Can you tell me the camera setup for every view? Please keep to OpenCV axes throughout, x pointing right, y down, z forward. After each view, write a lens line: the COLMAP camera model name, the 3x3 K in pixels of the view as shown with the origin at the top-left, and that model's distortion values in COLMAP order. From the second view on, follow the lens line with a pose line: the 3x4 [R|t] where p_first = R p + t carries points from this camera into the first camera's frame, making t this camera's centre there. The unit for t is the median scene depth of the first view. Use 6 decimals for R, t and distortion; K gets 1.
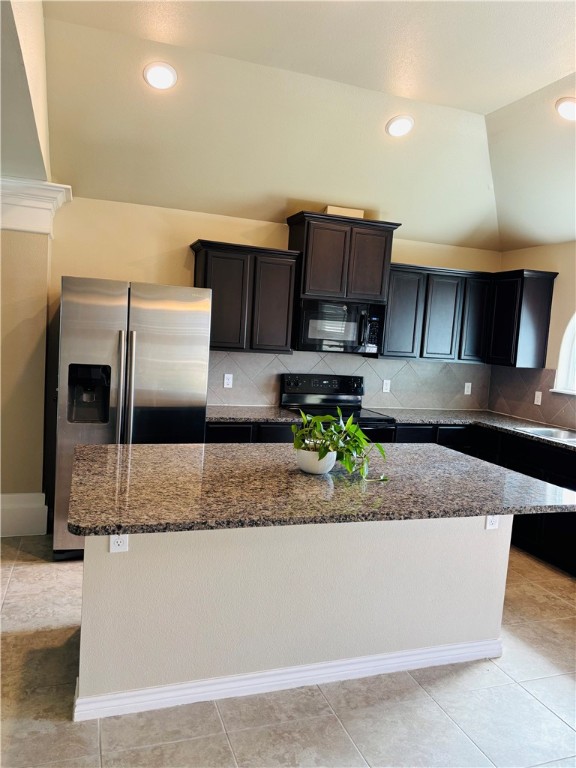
lens RADIAL K [[591.4, 0, 286.8], [0, 591.4, 382.9], [0, 0, 1]] dist [-0.001666, -0.010814]
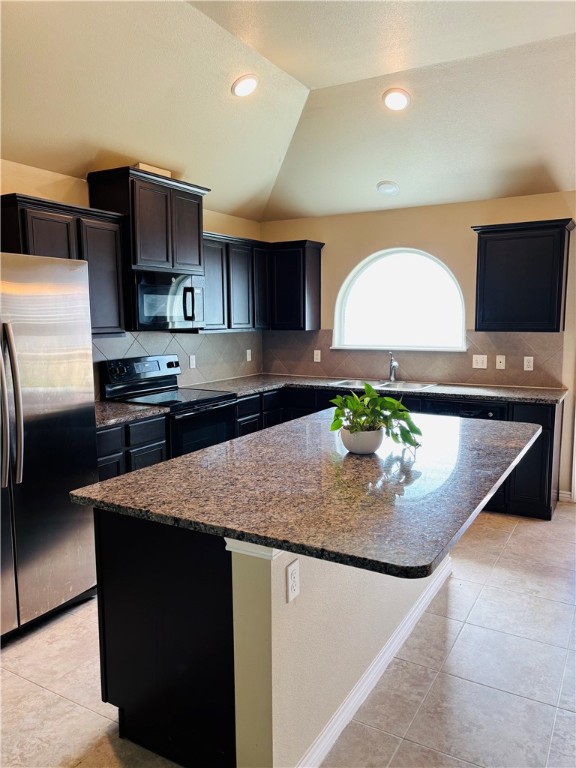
lens RADIAL K [[591.4, 0, 286.2], [0, 591.4, 385.7], [0, 0, 1]] dist [-0.001666, -0.010814]
pose [[0.754499, -0.142417, 0.640662, -0.362963], [0.104456, 0.989787, 0.097011, -0.035598], [-0.647935, -0.006274, 0.761670, 0.192171]]
